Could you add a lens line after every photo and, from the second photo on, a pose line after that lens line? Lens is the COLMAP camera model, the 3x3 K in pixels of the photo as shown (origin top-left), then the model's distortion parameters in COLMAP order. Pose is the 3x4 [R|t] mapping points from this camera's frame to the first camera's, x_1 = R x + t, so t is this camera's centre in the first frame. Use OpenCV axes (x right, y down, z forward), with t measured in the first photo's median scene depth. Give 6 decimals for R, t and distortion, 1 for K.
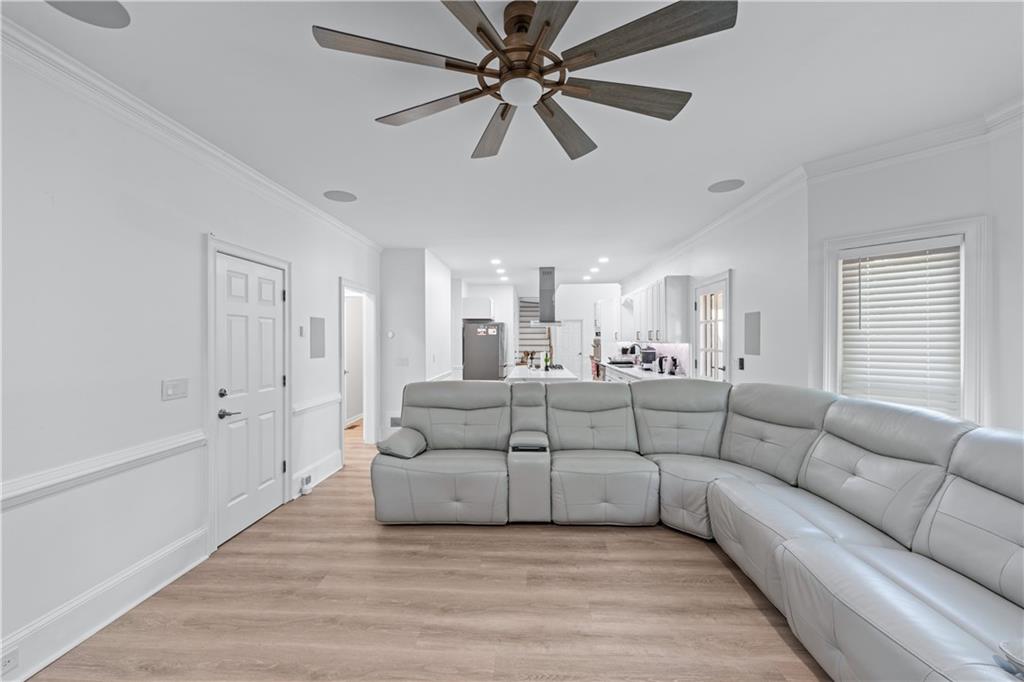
lens RADIAL K [[411.1, 0, 507.3], [0, 411.1, 339.9], [0, 0, 1]] dist [0.004754, 0.000351]
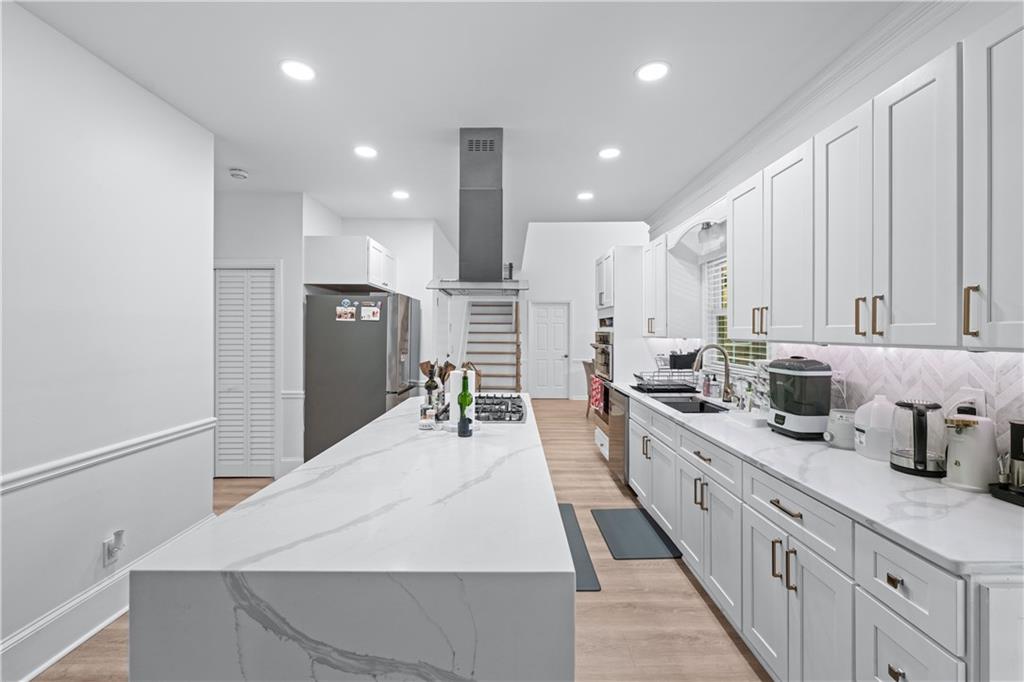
lens RADIAL K [[444.7, 0, 515.0], [0, 444.7, 337.3], [0, 0, 1]] dist [0.000111, 0.000011]
pose [[0.997817, 0.007106, 0.065654, 0.085833], [-0.007545, 0.999951, 0.006428, 0.001237], [-0.065605, -0.006910, 0.997822, 0.516554]]
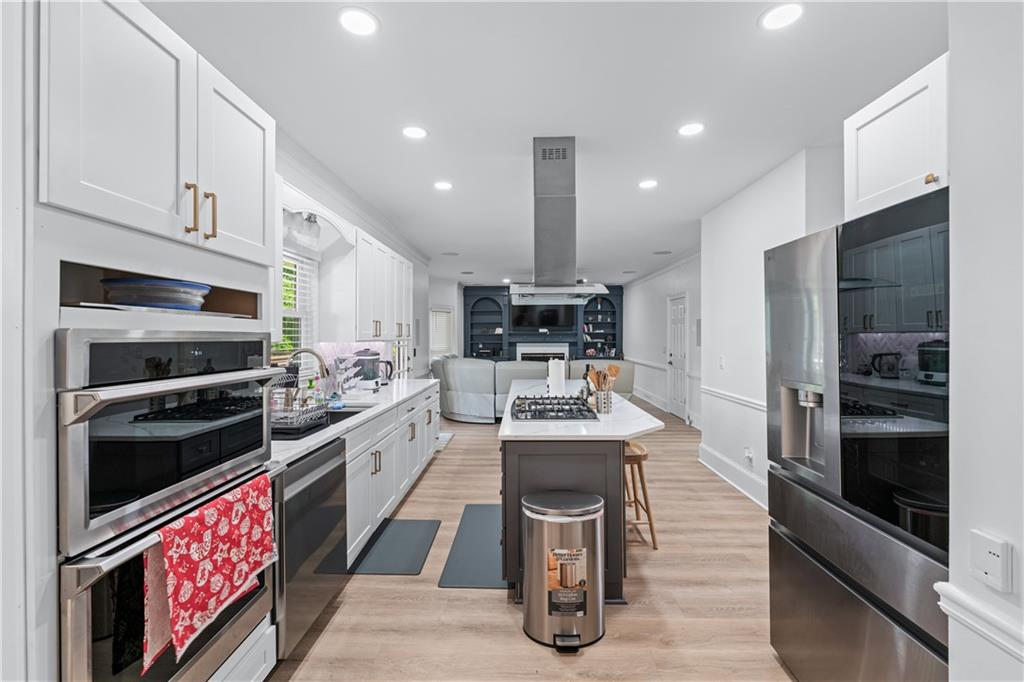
lens RADIAL K [[444.7, 0, 512.4], [0, 444.7, 339.1], [0, 0, 1]] dist [0.000111, 0.000011]
pose [[-0.999150, 0.007278, -0.040580, 0.132521], [0.007170, 0.999970, 0.002807, 0.001420], [0.040599, 0.002514, -0.999172, 1.248390]]
